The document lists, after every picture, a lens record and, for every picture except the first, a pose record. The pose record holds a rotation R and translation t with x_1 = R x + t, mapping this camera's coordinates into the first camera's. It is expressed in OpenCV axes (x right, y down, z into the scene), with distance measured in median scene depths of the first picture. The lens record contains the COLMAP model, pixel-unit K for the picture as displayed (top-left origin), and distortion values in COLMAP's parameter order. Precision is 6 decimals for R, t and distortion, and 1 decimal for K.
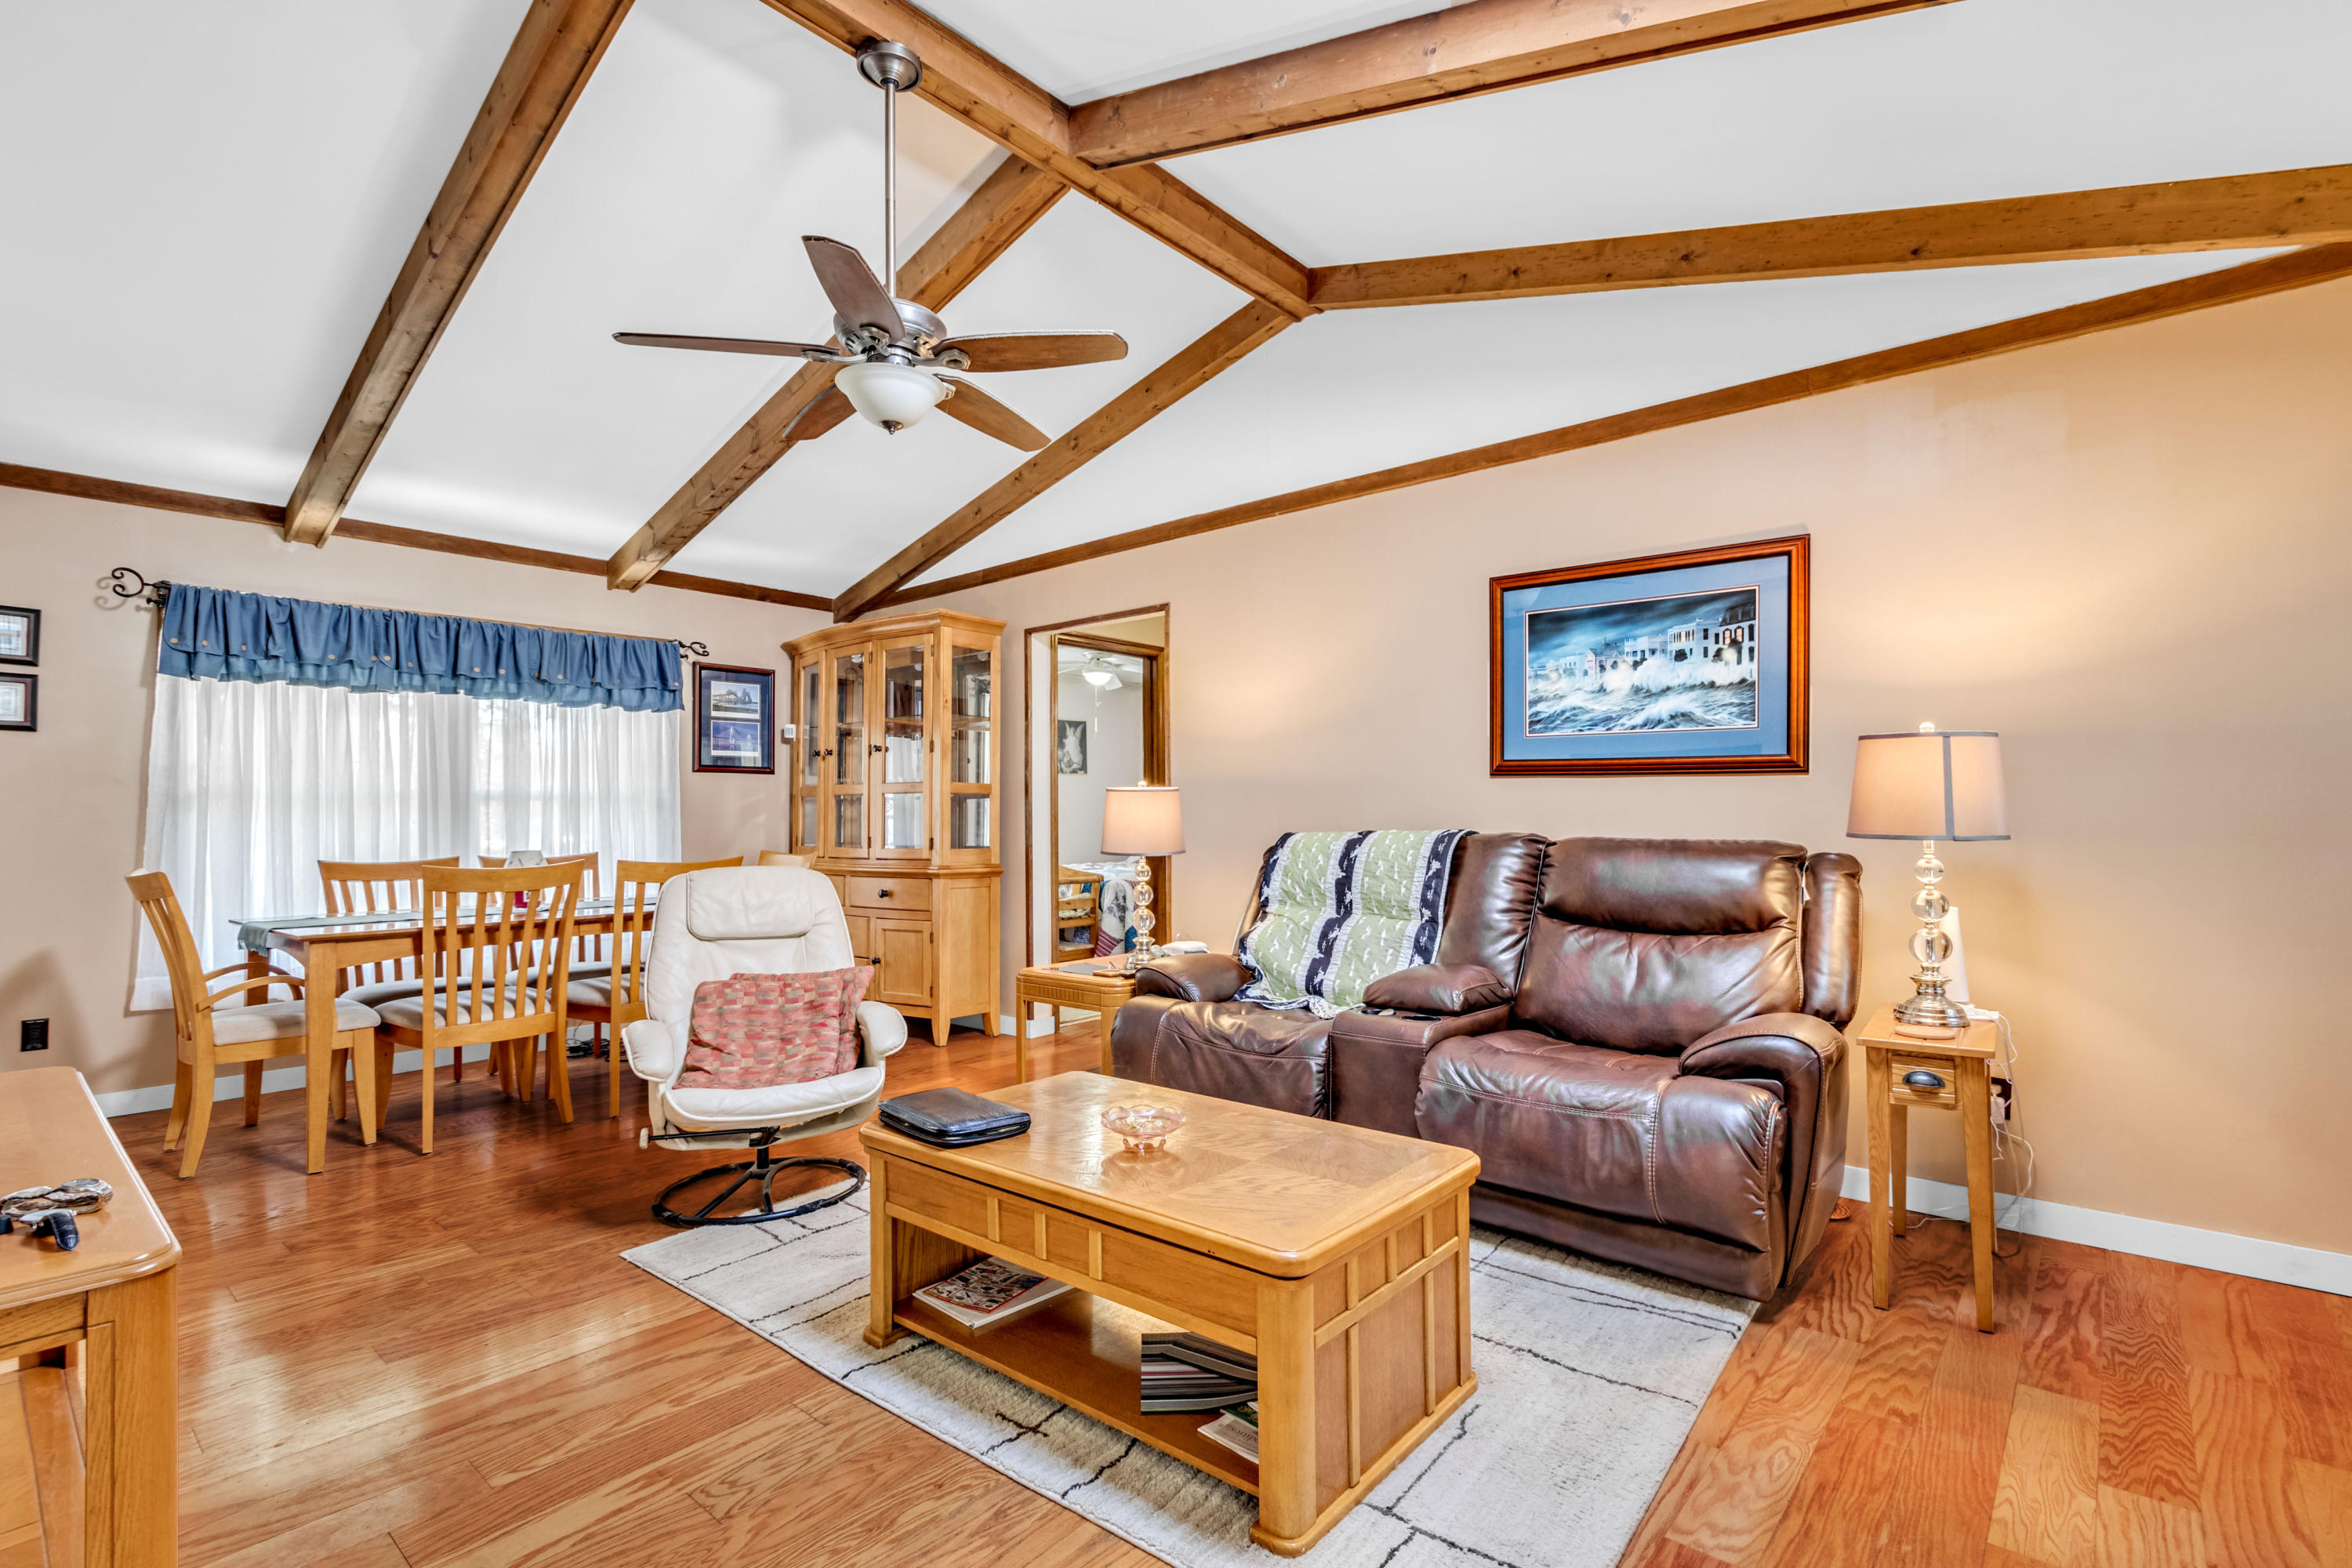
lens RADIAL K [[1084.4, 0, 1188.1], [0, 1084.4, 783.2], [0, 0, 1]] dist [0.010198, -0.005267]
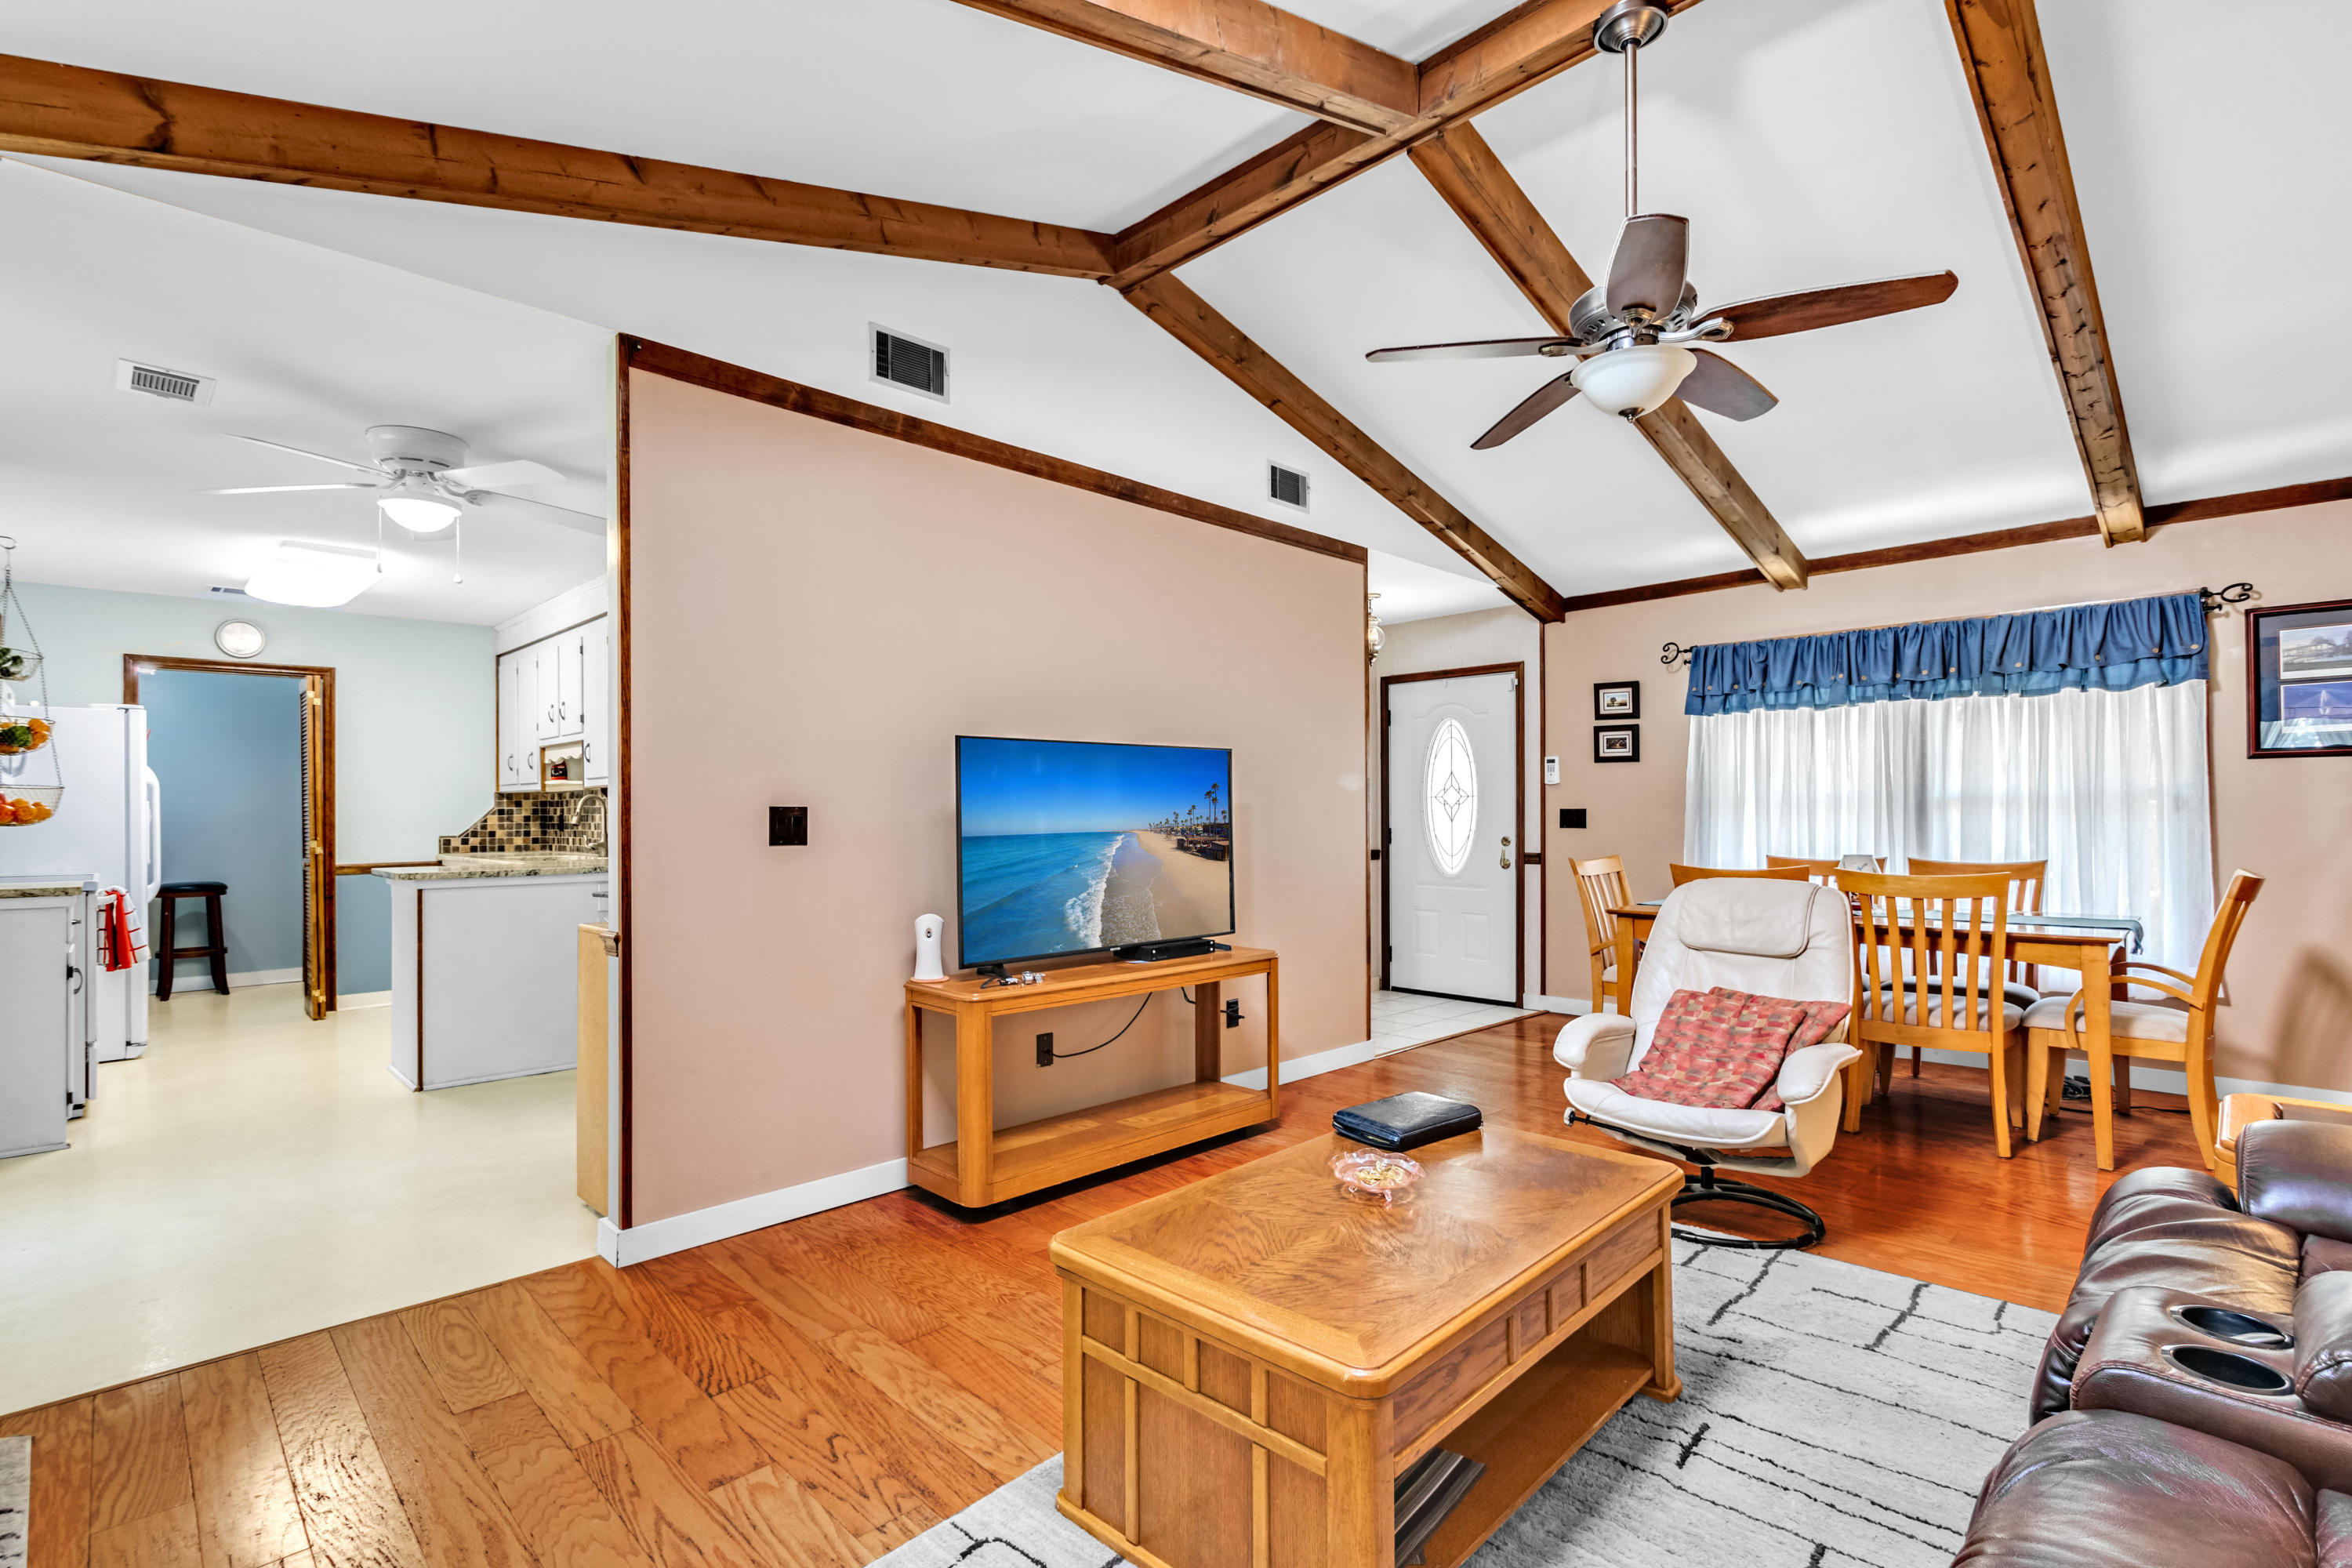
lens RADIAL K [[1084.4, 0, 1178.2], [0, 1084.4, 810.8], [0, 0, 1]] dist [0.010198, -0.005267]
pose [[-0.103172, 0.004393, -0.994654, 0.537093], [0.031652, 0.999498, 0.001131, -0.000459], [0.994160, -0.031366, -0.103260, 0.544378]]
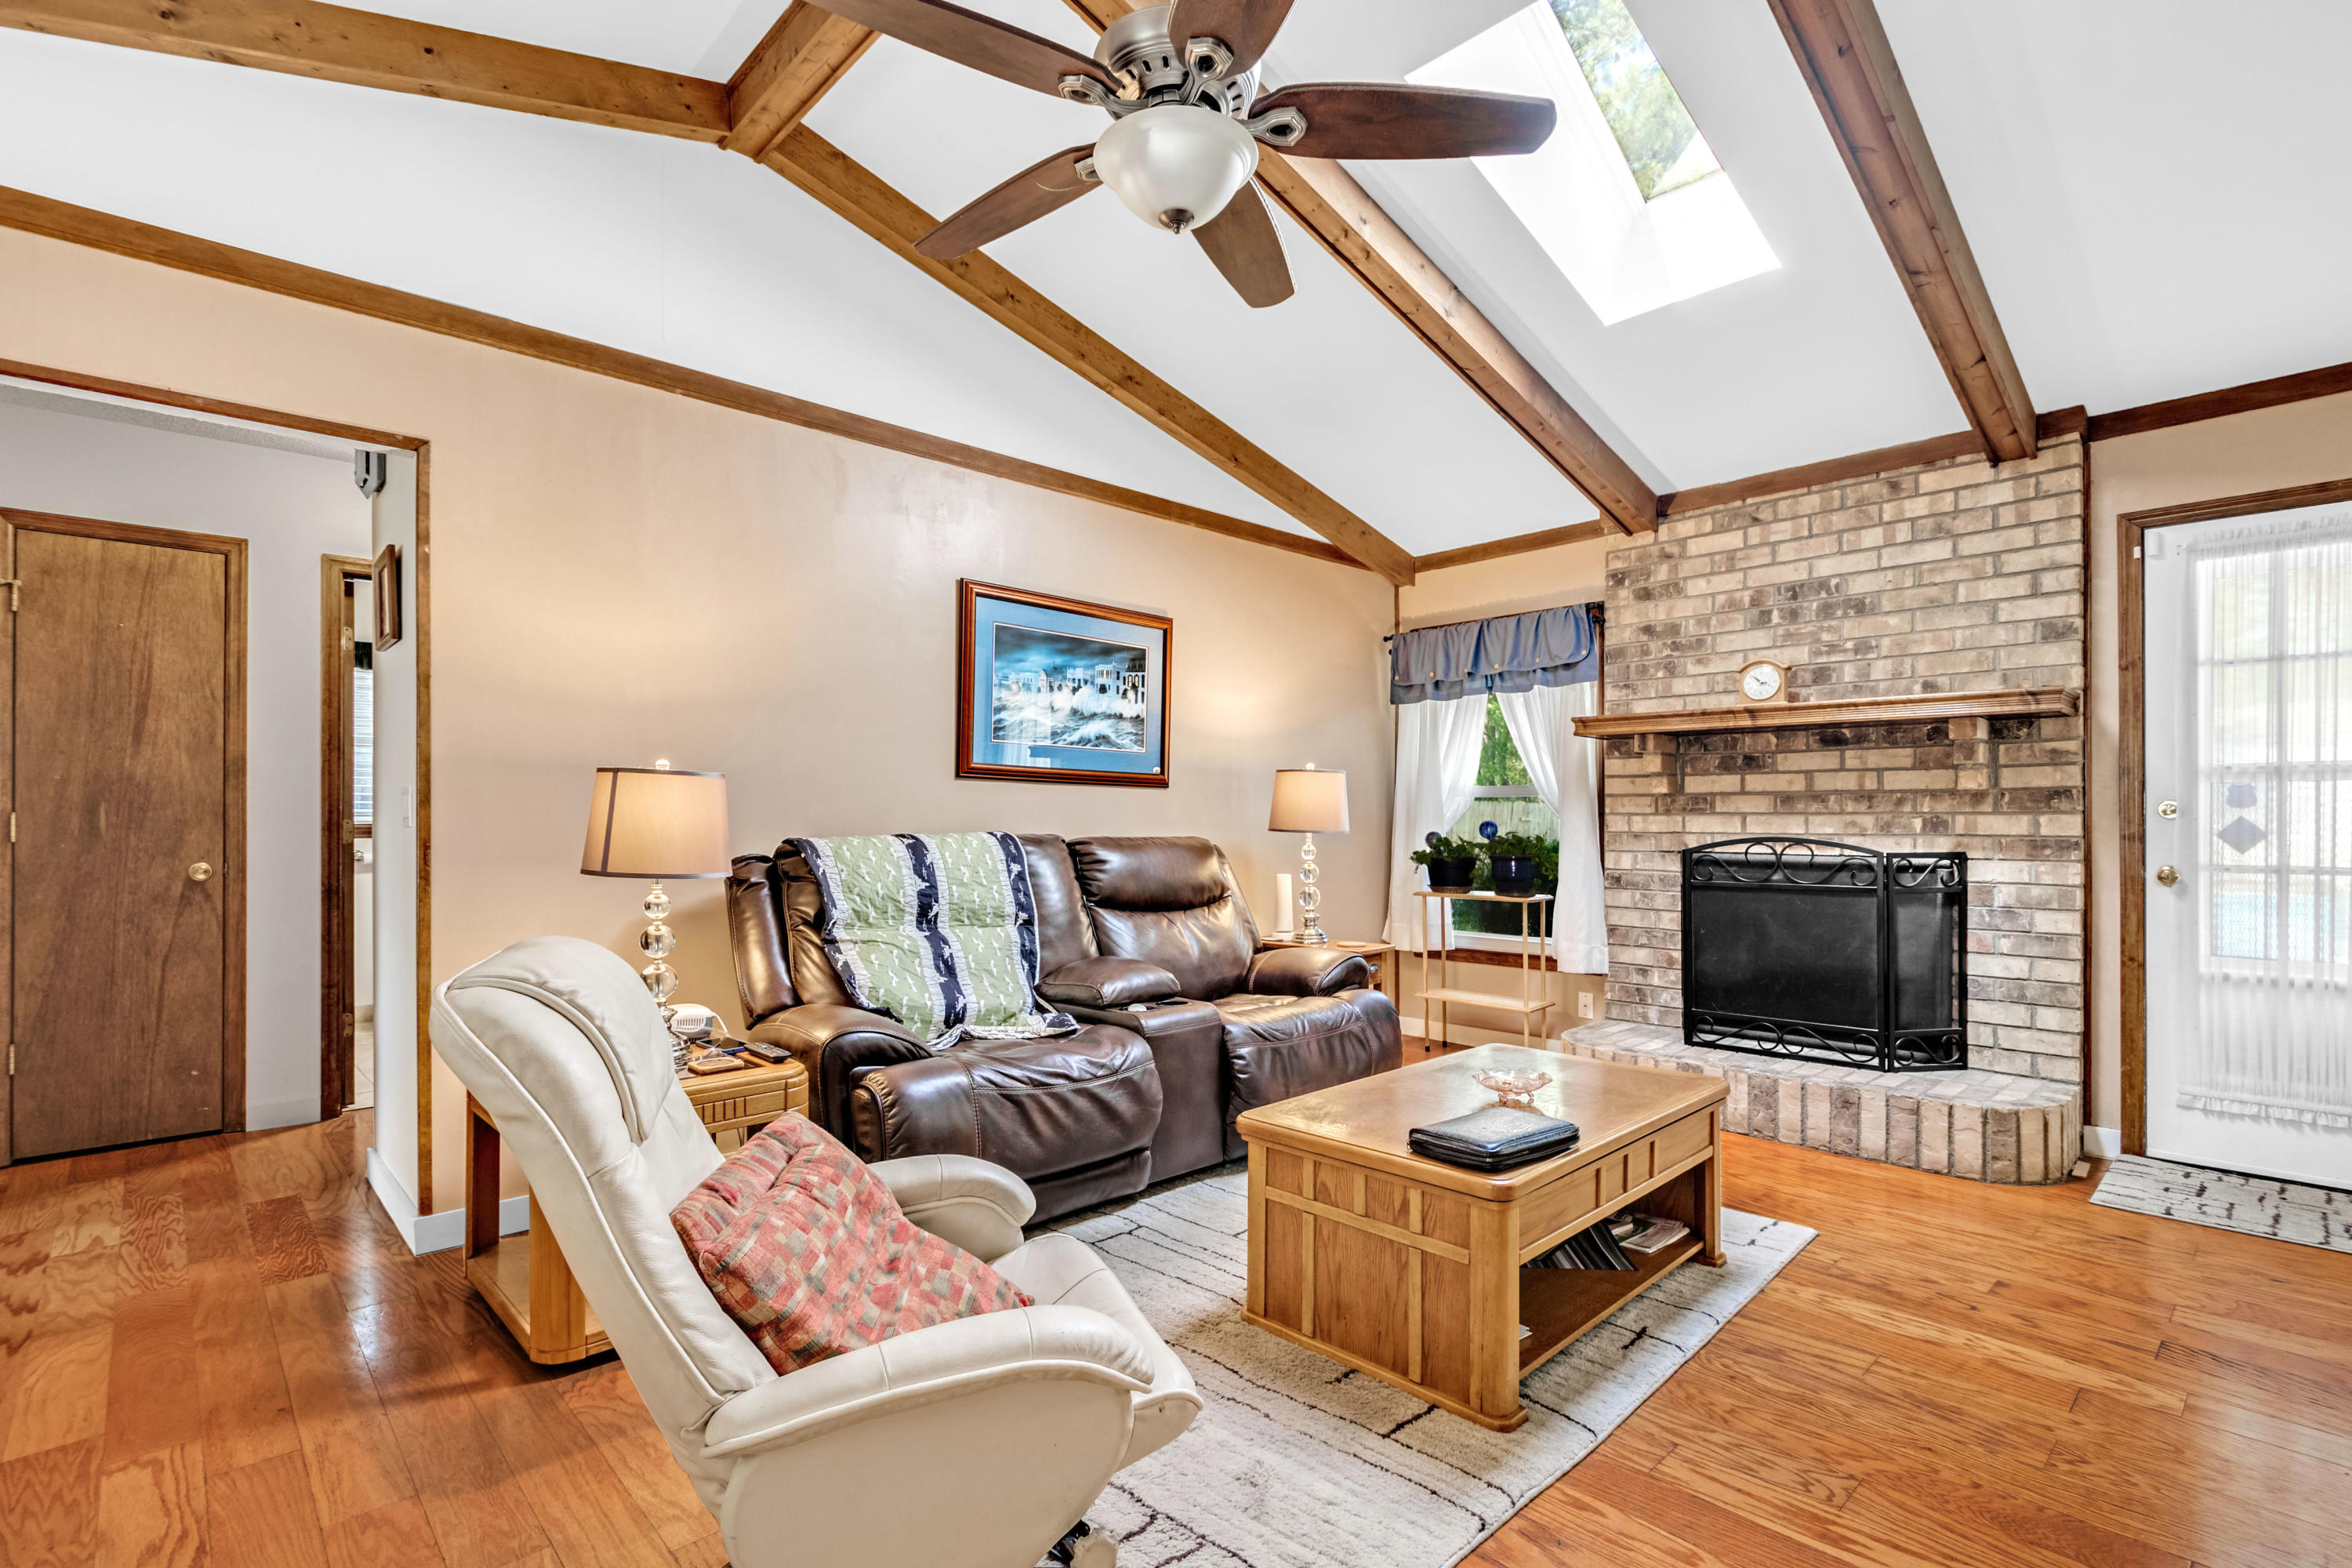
lens RADIAL K [[1084.4, 0, 1196.7], [0, 1084.4, 815.9], [0, 0, 1]] dist [0.010198, -0.005267]
pose [[0.117354, 0.011335, 0.993025, -0.707932], [-0.026139, 0.999624, -0.008321, 0.031708], [-0.992746, -0.024981, 0.117606, 0.699406]]
